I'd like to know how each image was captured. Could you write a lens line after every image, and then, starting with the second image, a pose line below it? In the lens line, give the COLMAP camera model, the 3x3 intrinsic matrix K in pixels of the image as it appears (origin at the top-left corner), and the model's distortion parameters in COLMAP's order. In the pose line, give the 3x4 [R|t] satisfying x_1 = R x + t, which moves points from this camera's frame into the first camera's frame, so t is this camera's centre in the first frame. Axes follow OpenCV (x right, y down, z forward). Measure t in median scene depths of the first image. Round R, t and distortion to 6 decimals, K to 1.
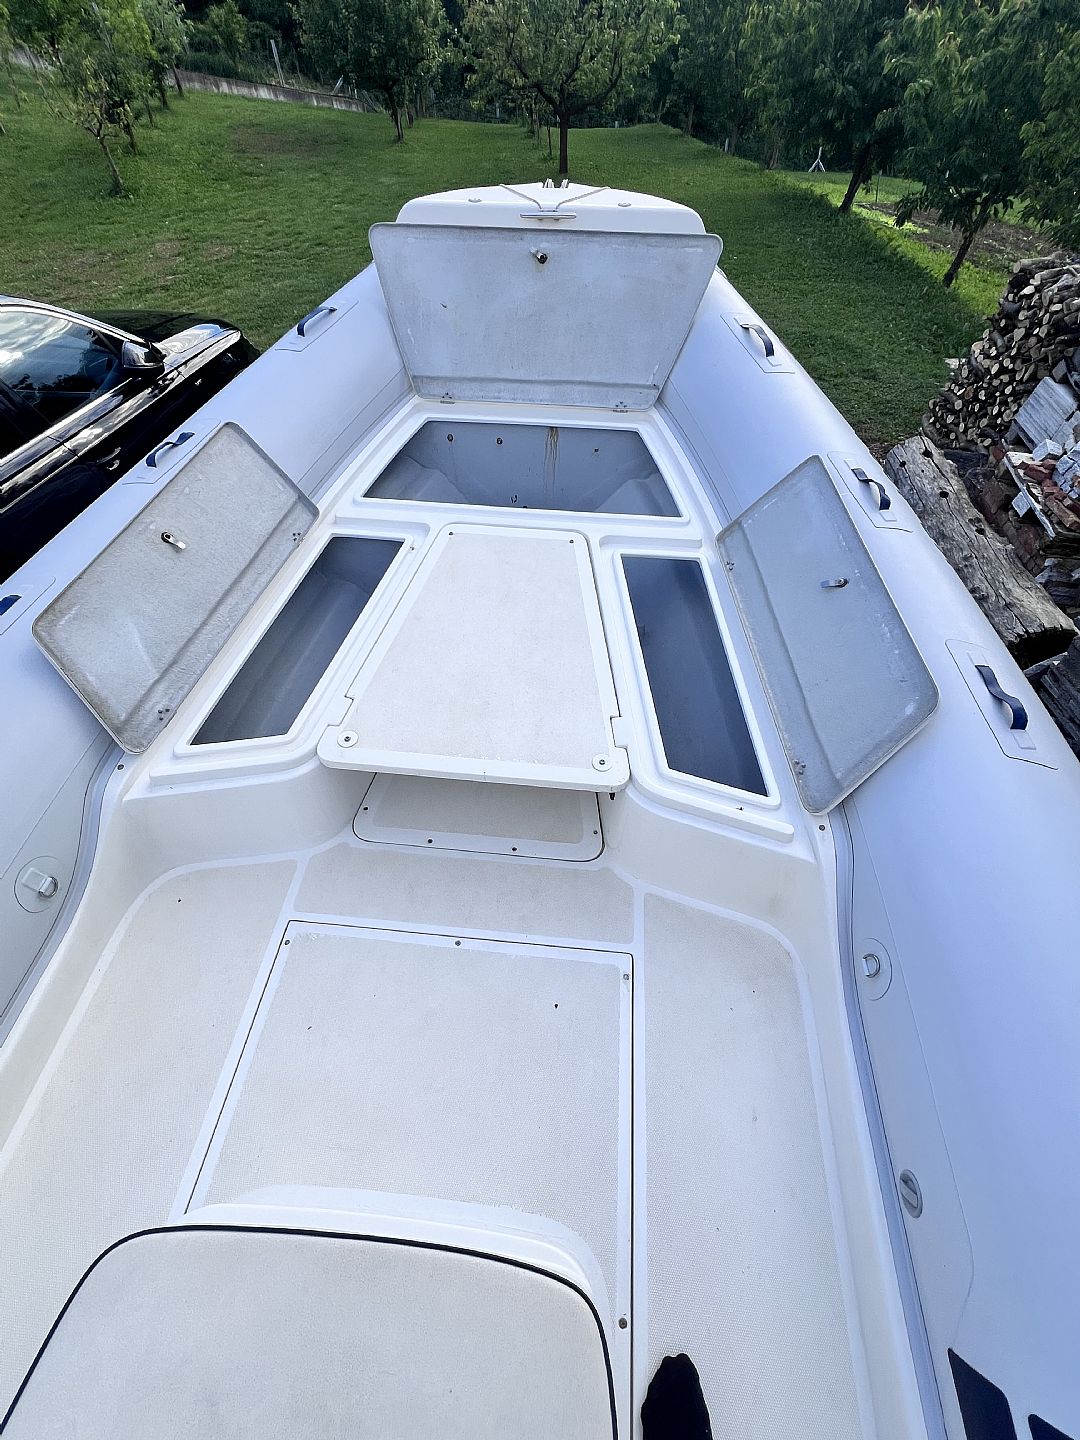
lens RADIAL K [[644.0, 0, 536.3], [0, 644.0, 719.3], [0, 0, 1]] dist [0.000665, -0.000116]
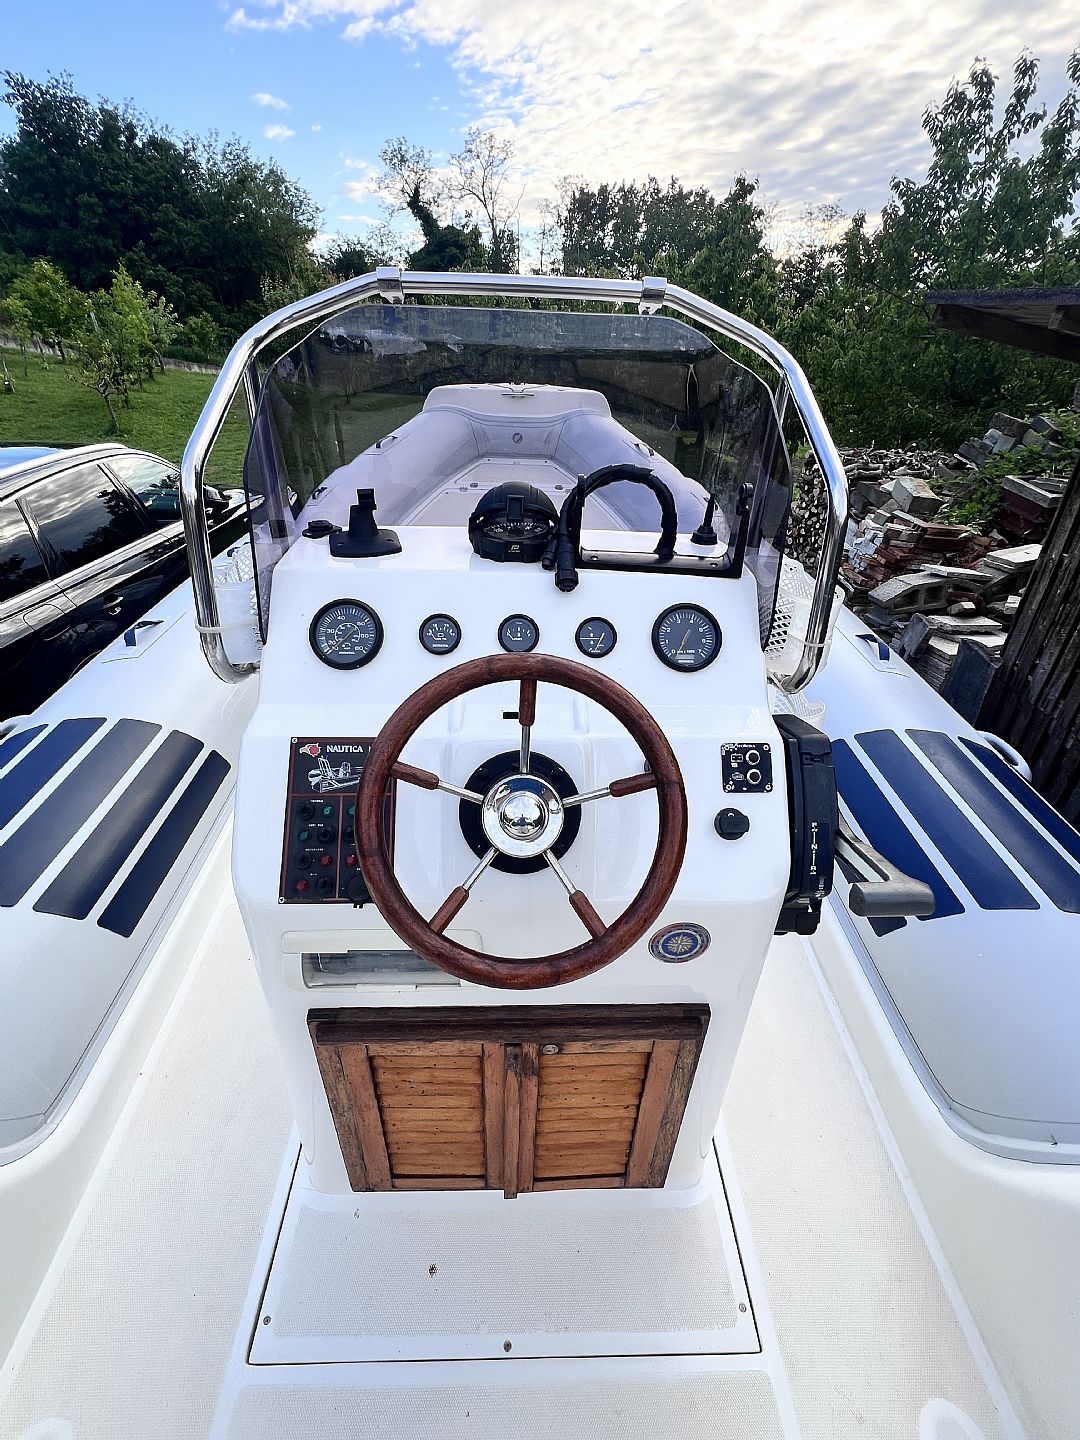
lens RADIAL K [[644.0, 0, 535.3], [0, 644.0, 718.8], [0, 0, 1]] dist [0.000665, -0.000116]
pose [[0.992530, -0.044866, 0.113447, -0.075781], [0.075405, 0.956627, -0.281387, 0.239880], [-0.095902, 0.287839, 0.952865, -0.178413]]
